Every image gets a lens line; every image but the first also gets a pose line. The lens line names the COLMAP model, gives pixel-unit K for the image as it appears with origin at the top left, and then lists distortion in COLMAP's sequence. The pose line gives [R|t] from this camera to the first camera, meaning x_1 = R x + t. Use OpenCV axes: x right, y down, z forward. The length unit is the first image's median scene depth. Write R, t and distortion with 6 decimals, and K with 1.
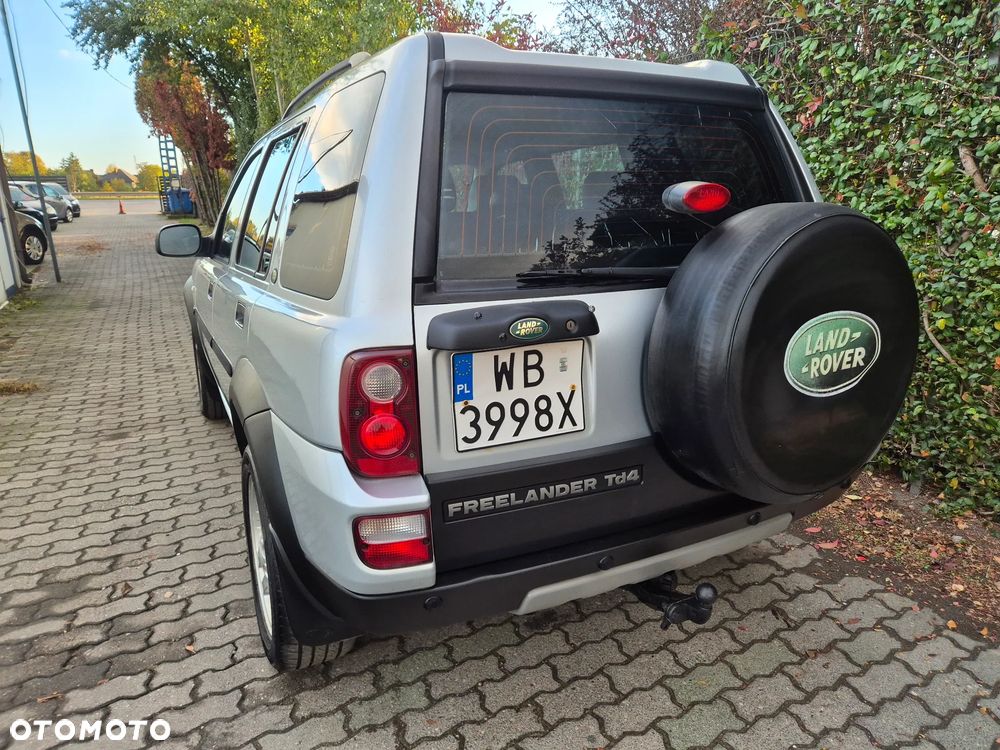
lens RADIAL K [[672.8, 0, 505.5], [0, 672.8, 372.5], [0, 0, 1]] dist [0.060679, -0.053547]
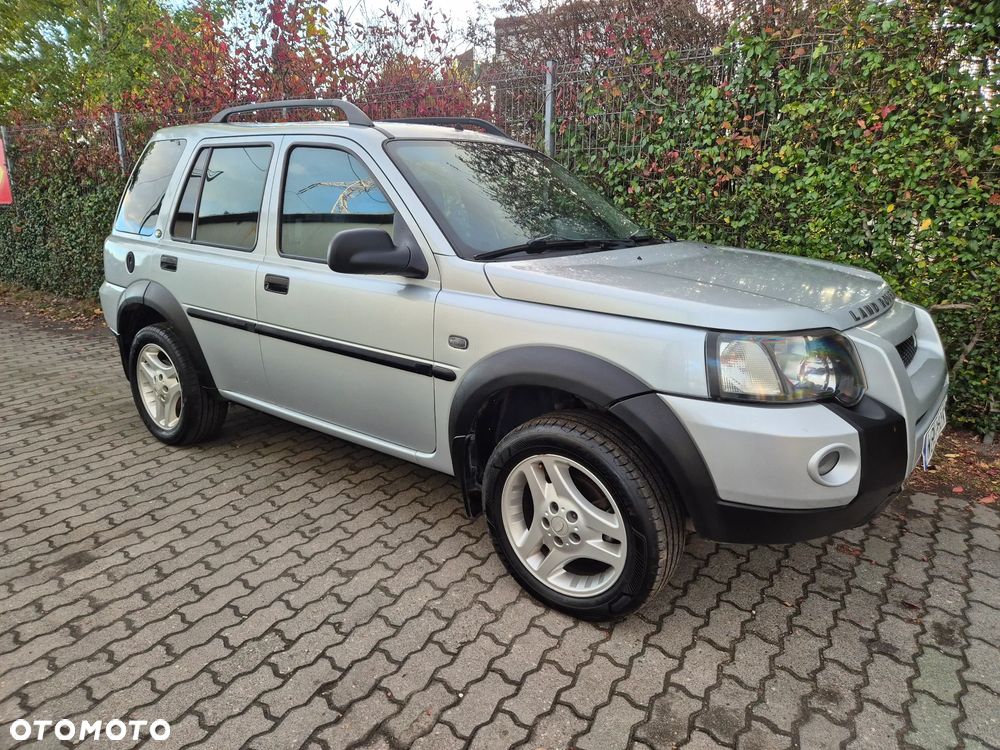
lens RADIAL K [[672.8, 0, 508.0], [0, 672.8, 378.3], [0, 0, 1]] dist [0.060679, -0.053547]
pose [[0.878469, -0.116619, 0.463348, -1.258253], [0.115833, 0.992807, 0.030267, -0.129040], [-0.463545, 0.027083, 0.885659, 0.600883]]
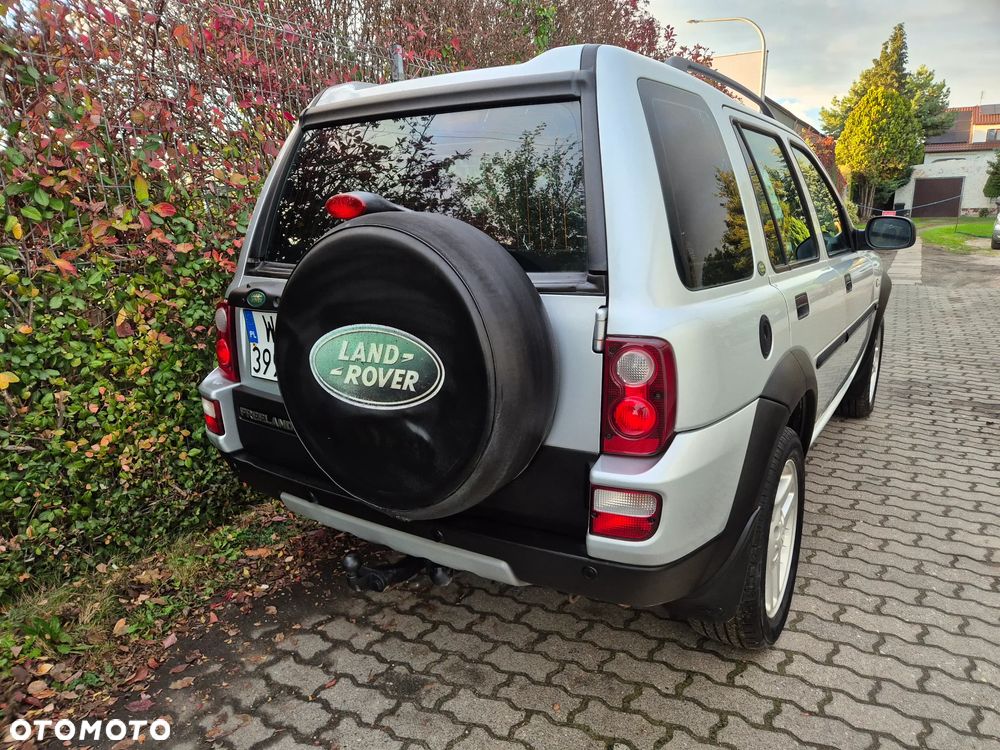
lens RADIAL K [[672.8, 0, 495.9], [0, 672.8, 372.4], [0, 0, 1]] dist [0.060679, -0.053547]
pose [[0.480362, 0.208227, -0.851994, 1.327775], [-0.198120, 0.972062, 0.125870, -0.168704], [0.854401, 0.108334, 0.508195, 0.625910]]
